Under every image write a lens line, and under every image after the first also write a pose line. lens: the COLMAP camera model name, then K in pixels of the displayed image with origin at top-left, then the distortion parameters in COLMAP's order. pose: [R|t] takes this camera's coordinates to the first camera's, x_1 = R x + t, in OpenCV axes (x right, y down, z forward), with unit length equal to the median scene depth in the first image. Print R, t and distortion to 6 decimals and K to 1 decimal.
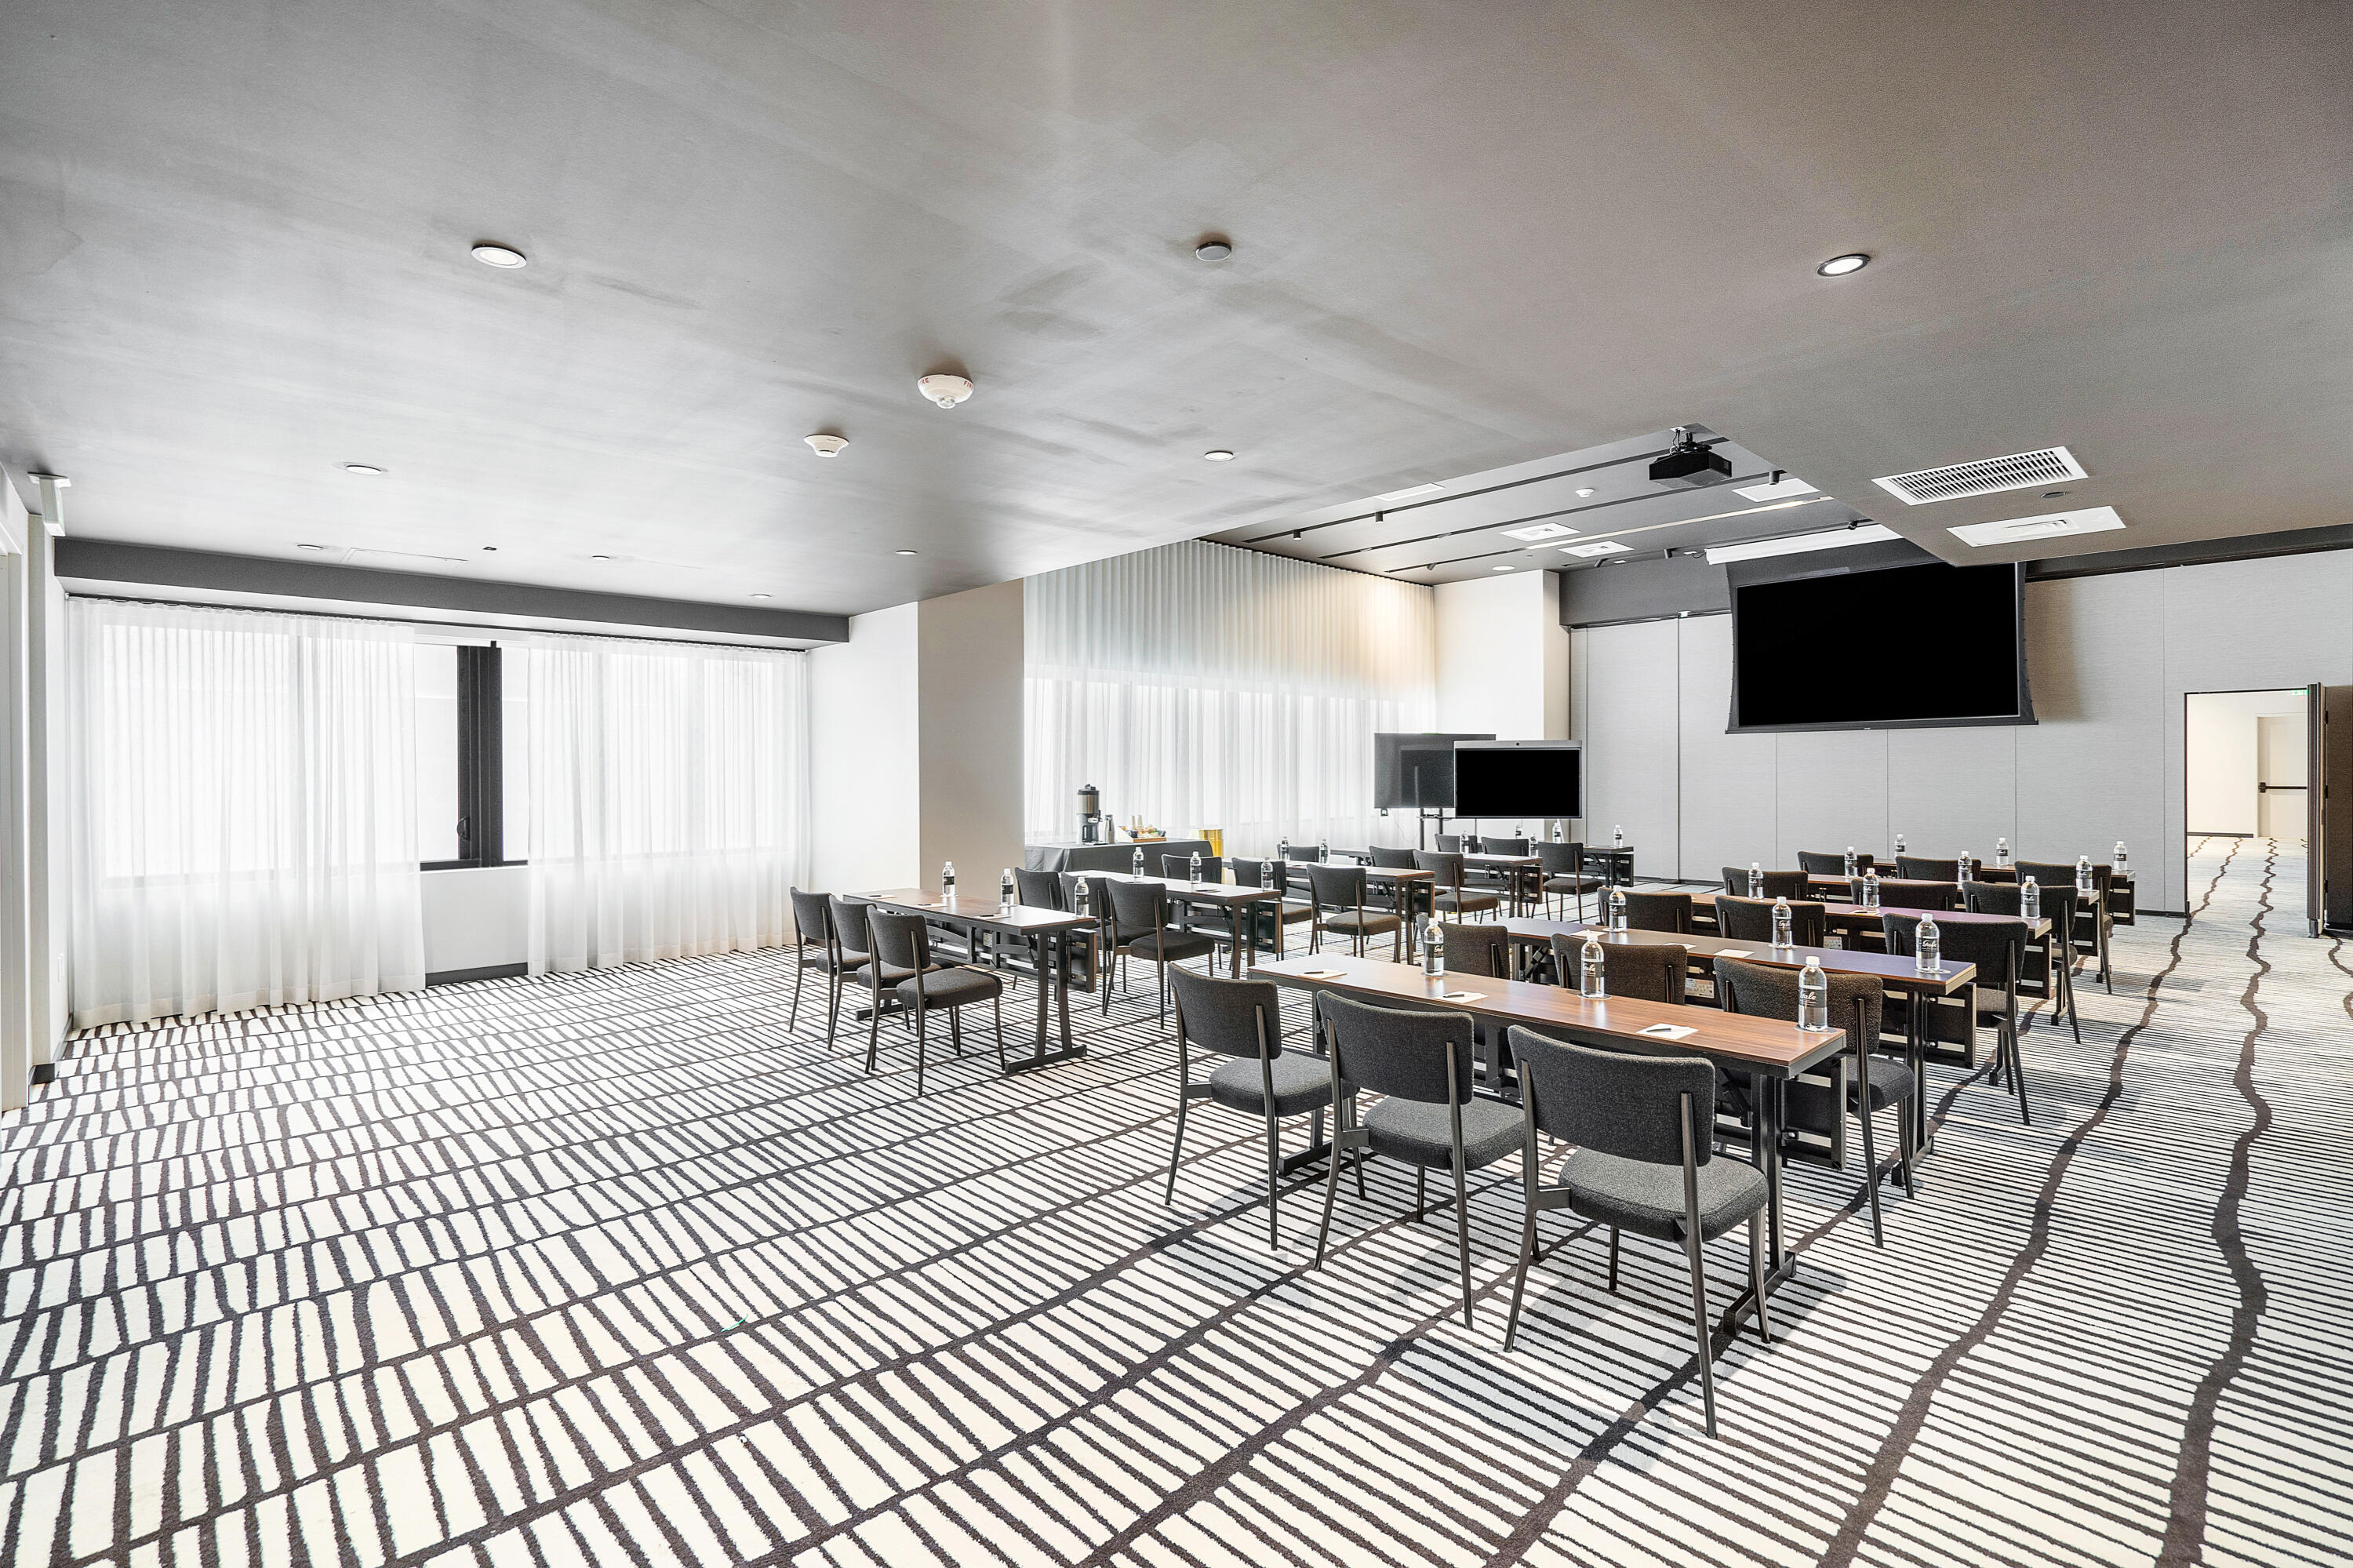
lens RADIAL K [[1065.7, 0, 1146.2], [0, 1065.7, 779.1], [0, 0, 1]] dist [-0.001189, 0.003817]
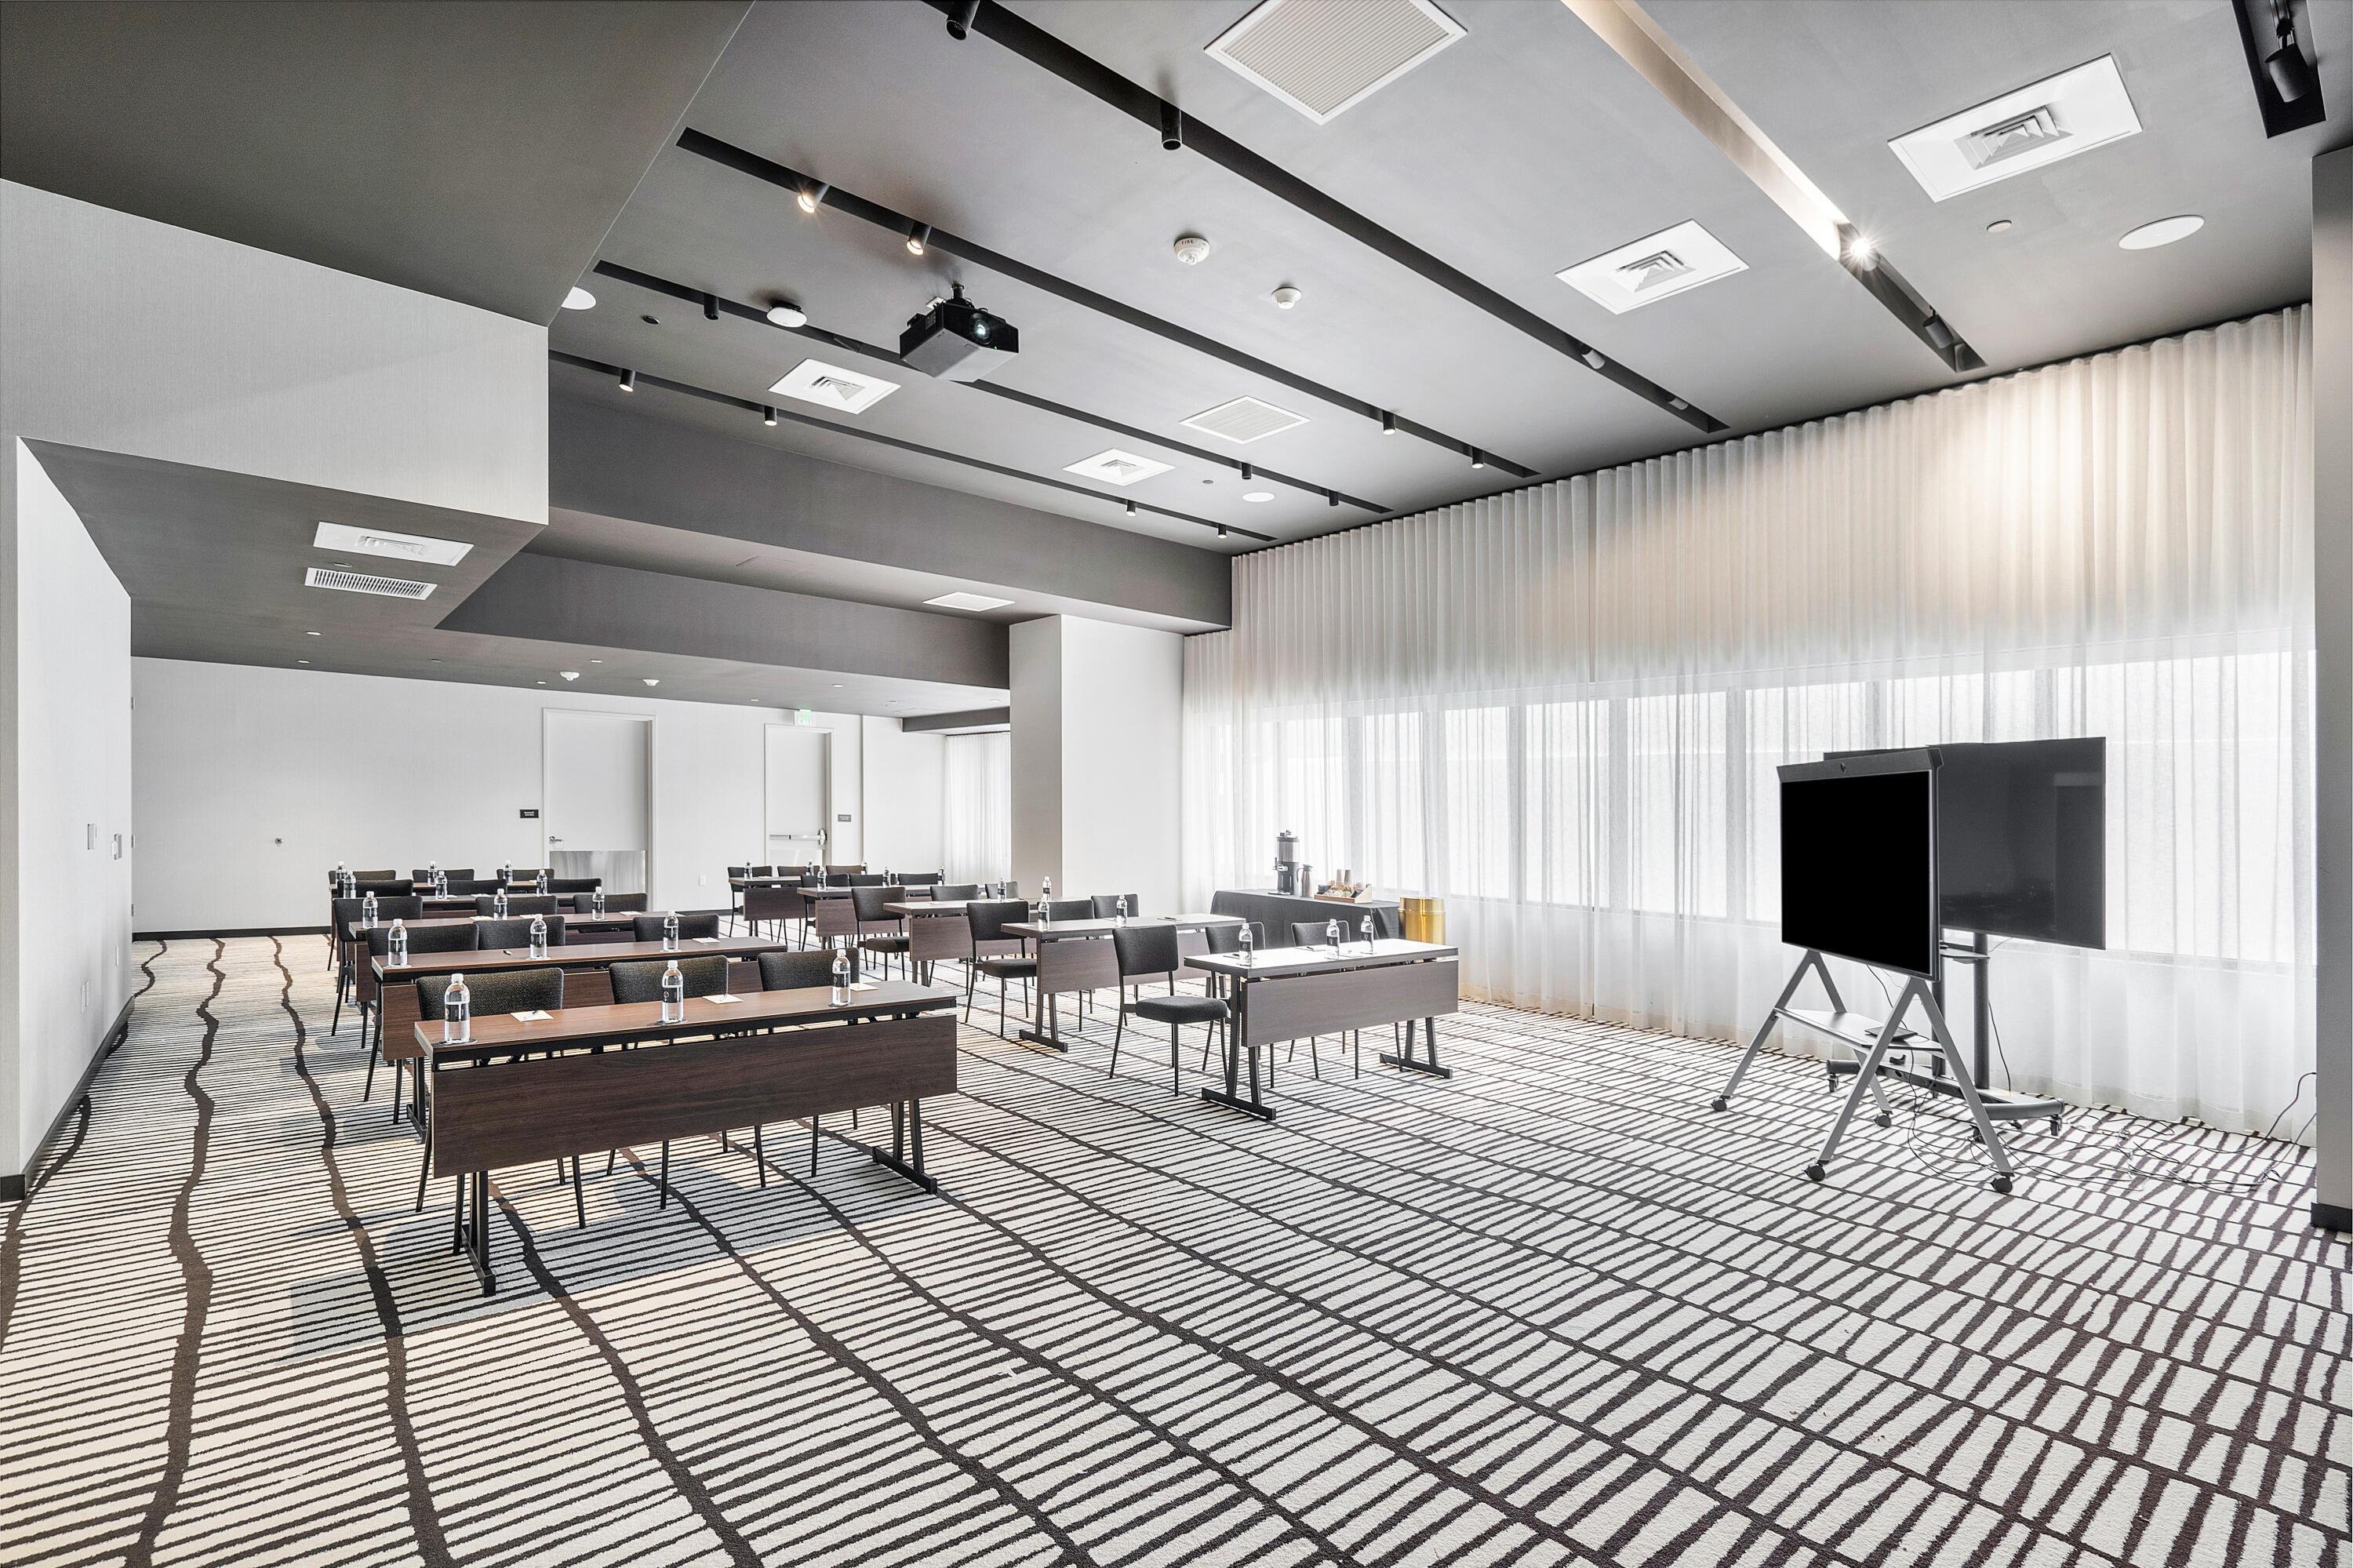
lens RADIAL K [[1118.5, 0, 1170.6], [0, 1118.5, 591.8], [0, 0, 1]] dist [-0.002549, -0.000062]
pose [[-0.048887, -0.192190, -0.980139, 1.226912], [-0.034961, 0.981041, -0.190623, -0.013264], [0.998192, 0.024948, -0.054679, 1.139109]]
